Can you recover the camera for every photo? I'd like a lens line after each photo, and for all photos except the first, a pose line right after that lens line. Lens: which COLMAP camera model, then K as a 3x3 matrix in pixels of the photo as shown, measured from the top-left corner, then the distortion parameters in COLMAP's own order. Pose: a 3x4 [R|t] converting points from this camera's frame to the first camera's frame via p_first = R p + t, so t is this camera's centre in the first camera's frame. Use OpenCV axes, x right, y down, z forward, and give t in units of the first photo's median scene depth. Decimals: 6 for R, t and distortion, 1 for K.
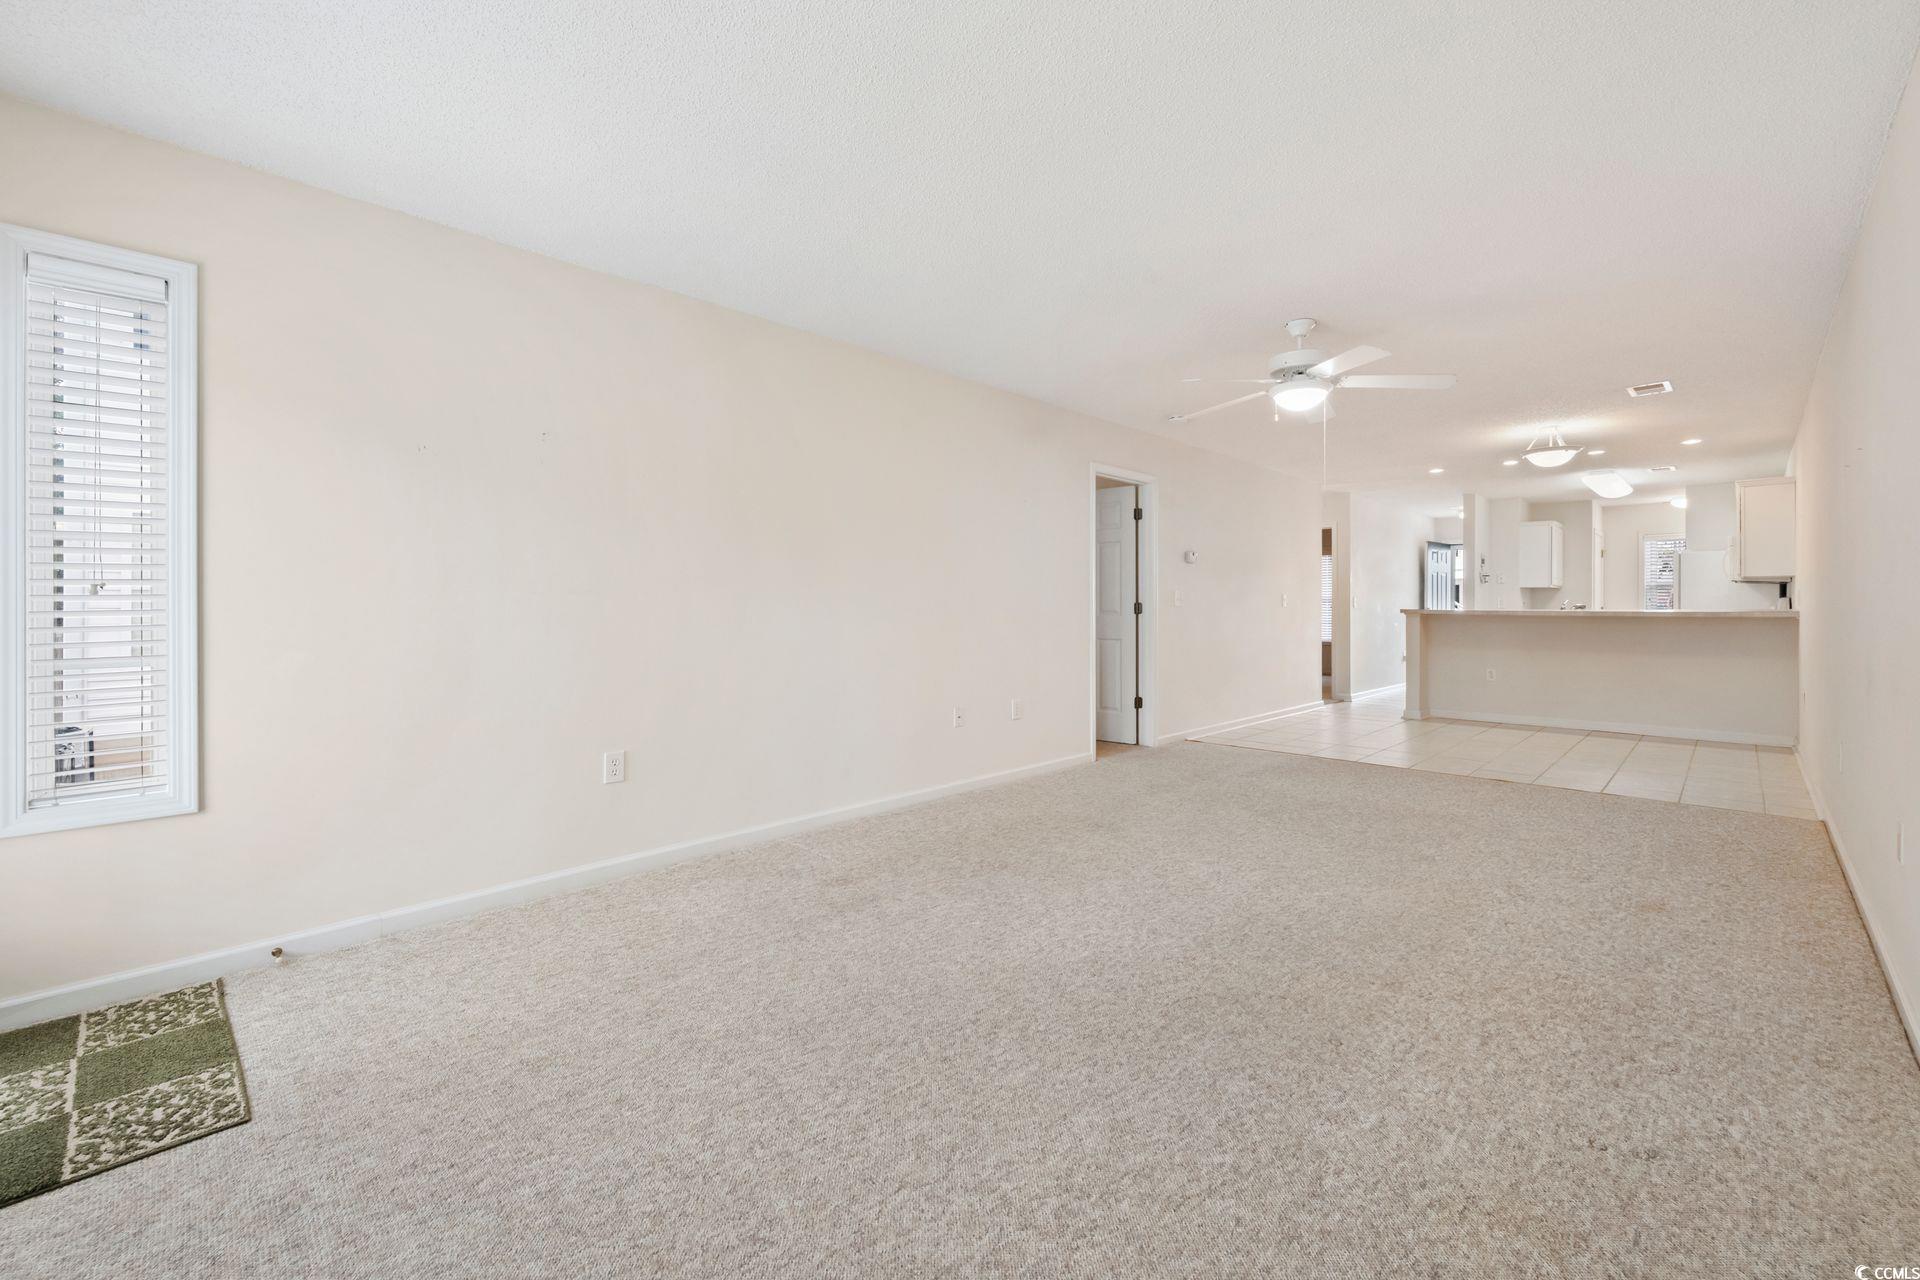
lens RADIAL K [[768.0, 0, 959.6], [0, 768.0, 602.6], [0, 0, 1]] dist [-0.000588, 0.000048]
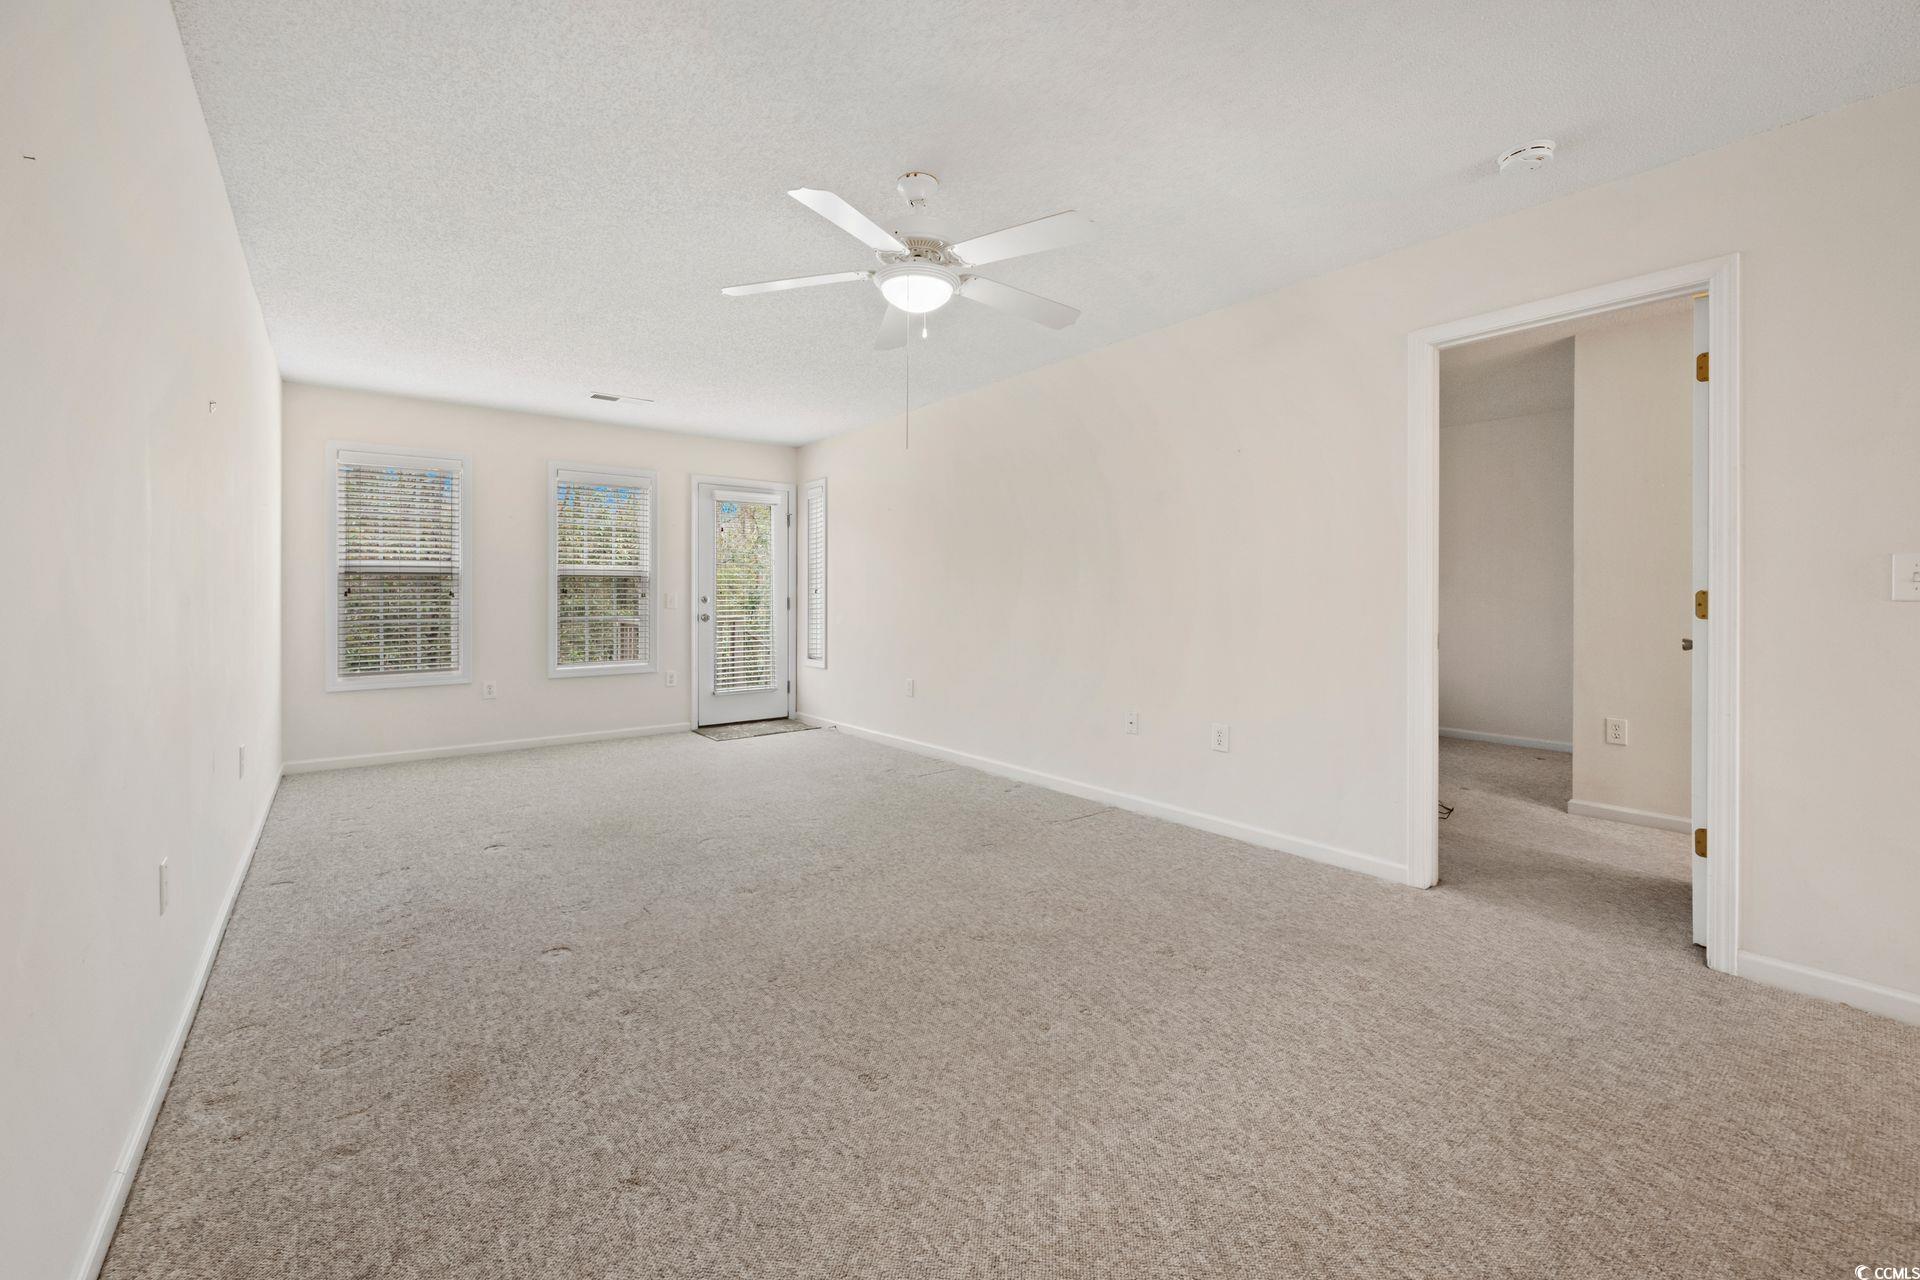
lens RADIAL K [[768.0, 0, 959.6], [0, 768.0, 602.6], [0, 0, 1]] dist [-0.000588, 0.000048]
pose [[-0.103269, 0.011051, -0.994592, 1.336019], [0.005636, 0.999929, 0.010525, -0.000464], [0.994637, -0.004518, -0.103324, 1.326848]]
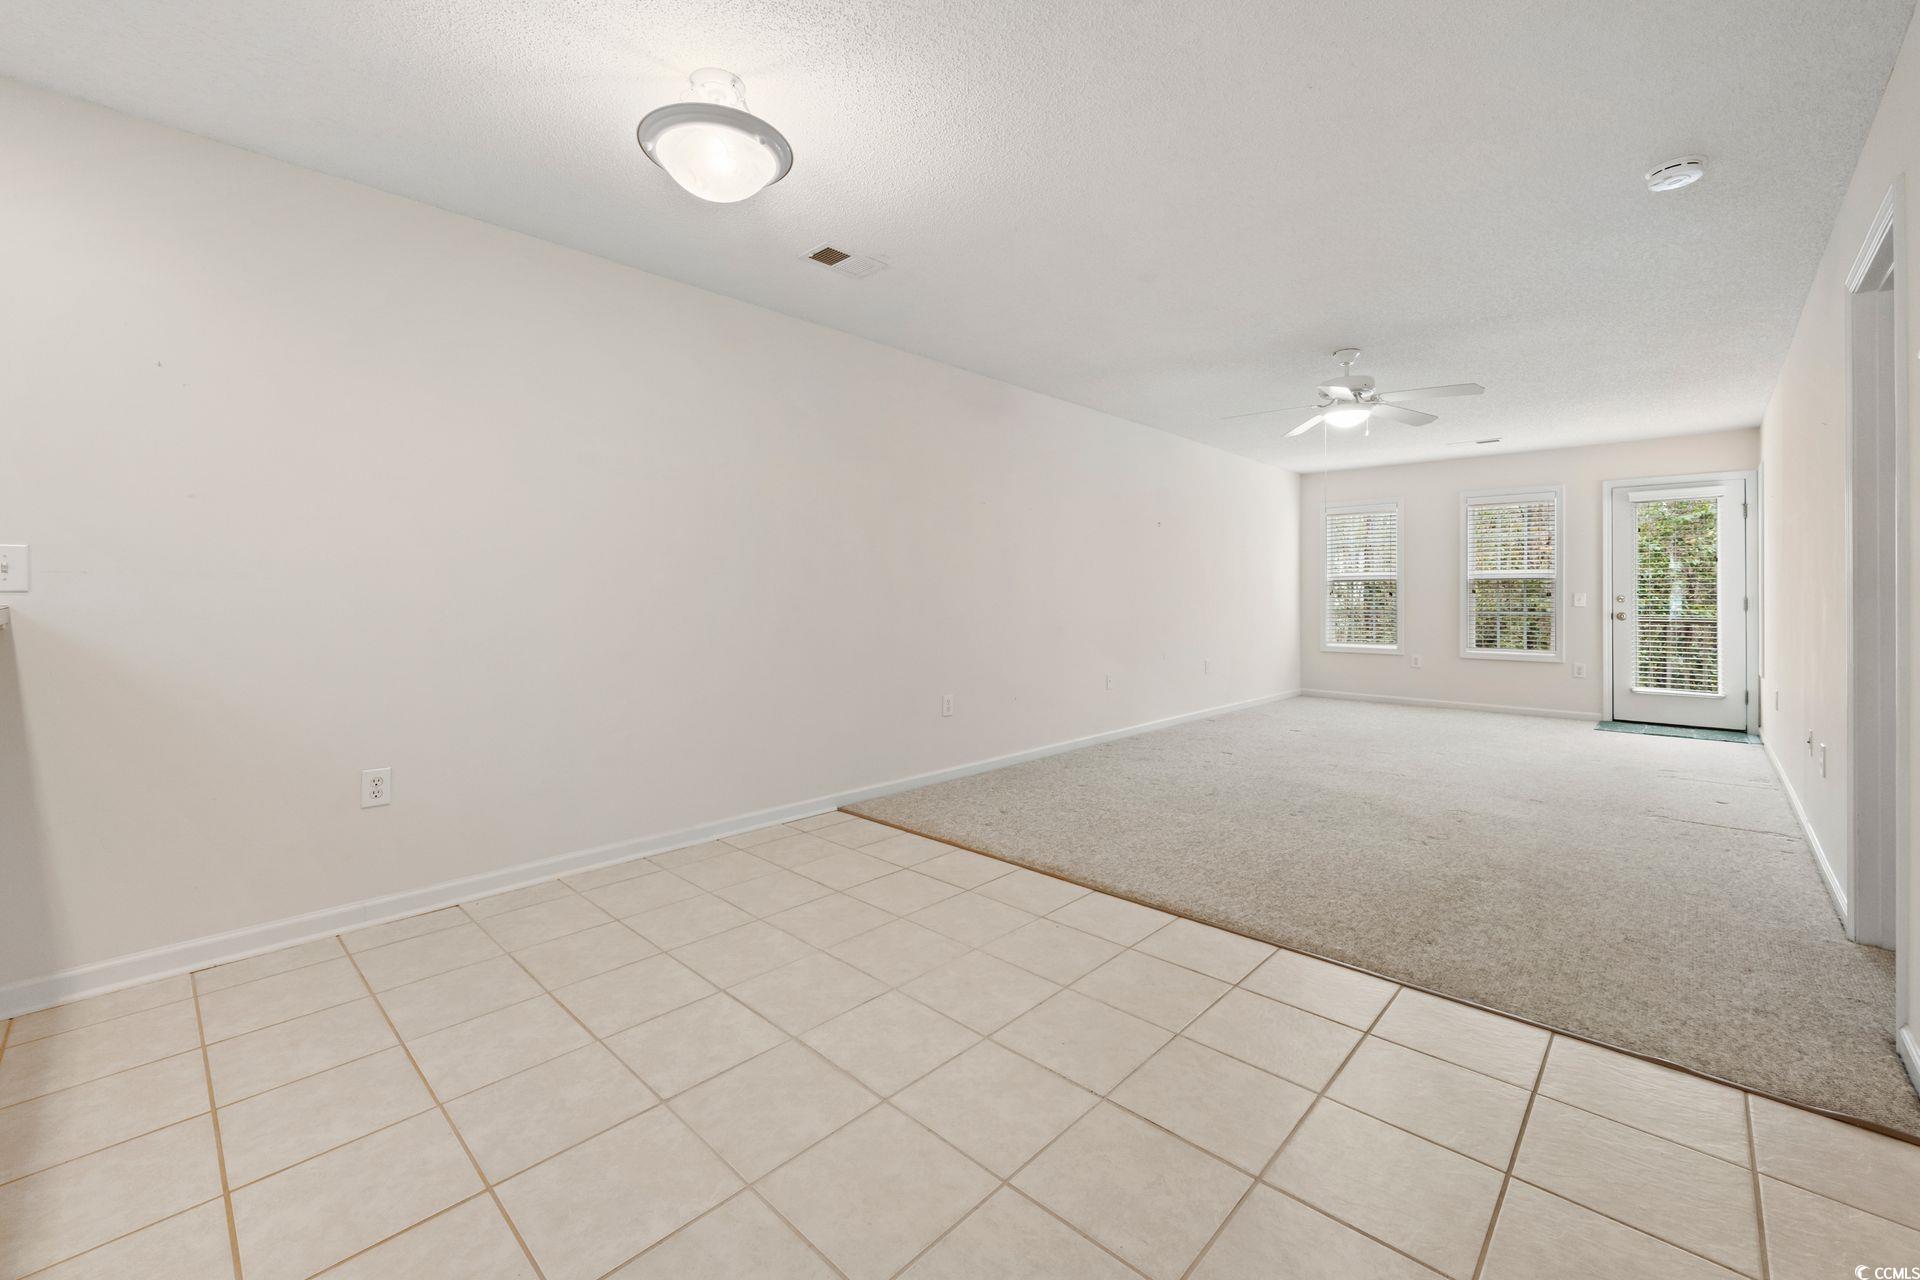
lens RADIAL K [[768.0, 0, 959.6], [0, 768.0, 602.6], [0, 0, 1]] dist [-0.000588, 0.000048]
pose [[-0.999454, -0.002632, -0.032940, 1.317243], [-0.002709, 0.999994, 0.002313, 0.006055], [0.032934, 0.002401, -0.999455, 1.705928]]
